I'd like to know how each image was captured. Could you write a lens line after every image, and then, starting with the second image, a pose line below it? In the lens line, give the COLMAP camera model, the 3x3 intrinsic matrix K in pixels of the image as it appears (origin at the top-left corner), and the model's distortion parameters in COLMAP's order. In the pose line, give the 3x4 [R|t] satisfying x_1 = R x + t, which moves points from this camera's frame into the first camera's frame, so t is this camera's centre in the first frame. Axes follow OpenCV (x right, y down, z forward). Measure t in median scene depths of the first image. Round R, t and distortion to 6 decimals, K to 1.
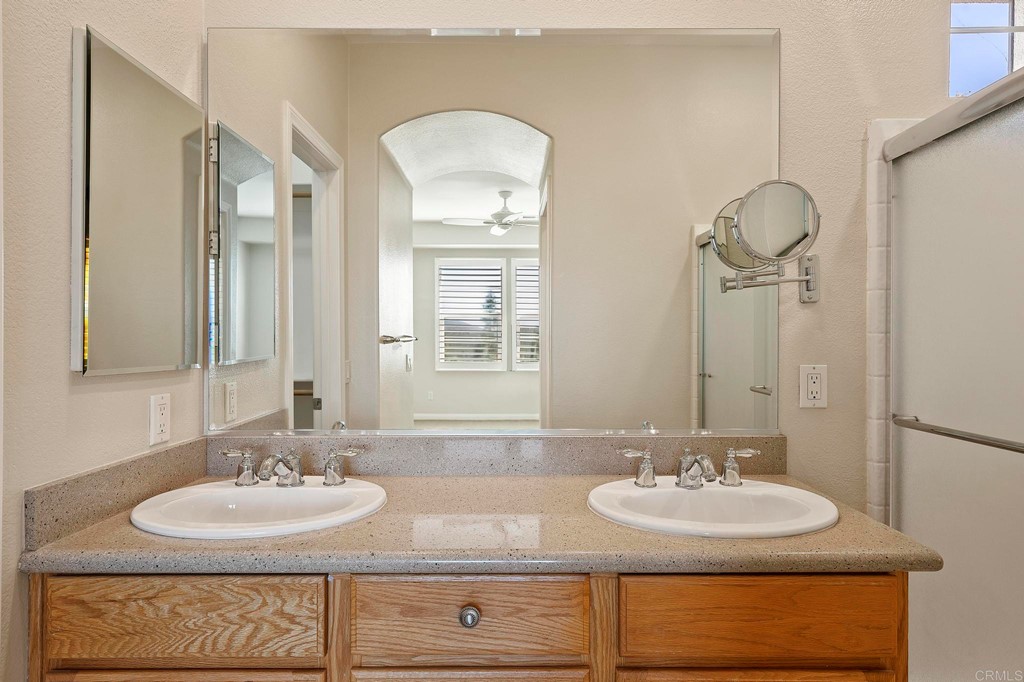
lens RADIAL K [[599.1, 0, 513.4], [0, 599.1, 348.6], [0, 0, 1]] dist [0.004827, 0.000739]
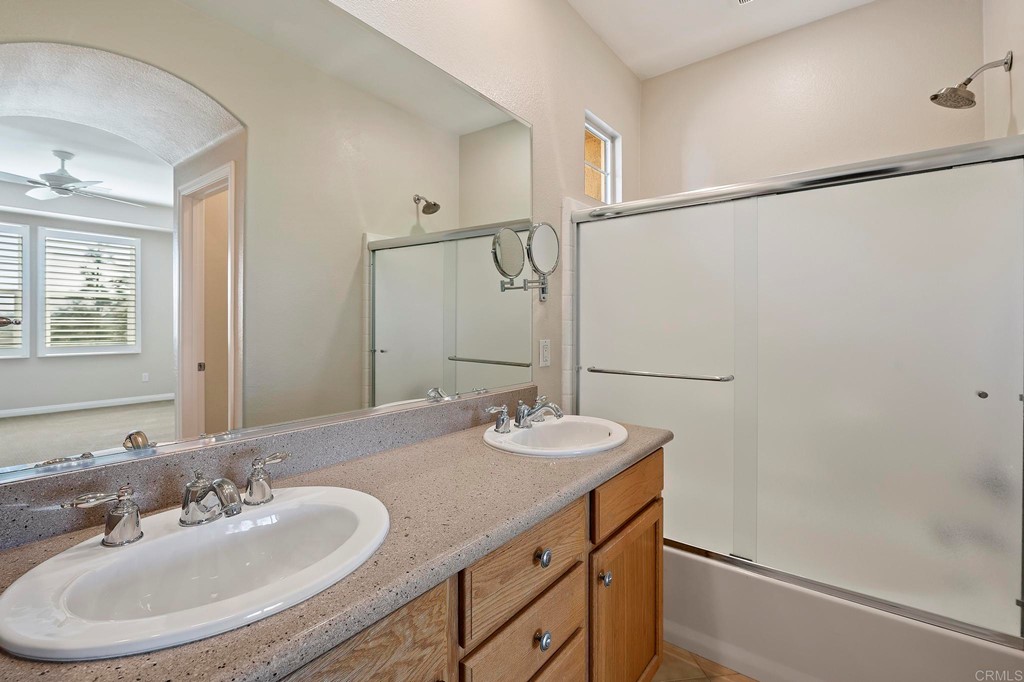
lens RADIAL K [[454.2, 0, 512.7], [0, 454.2, 330.1], [0, 0, 1]] dist [-0.019395, 0.000171]
pose [[0.603872, -0.004904, 0.797066, -0.513678], [0.004216, 0.999987, 0.002959, -0.003216], [-0.797070, 0.001573, 0.603885, 0.320580]]
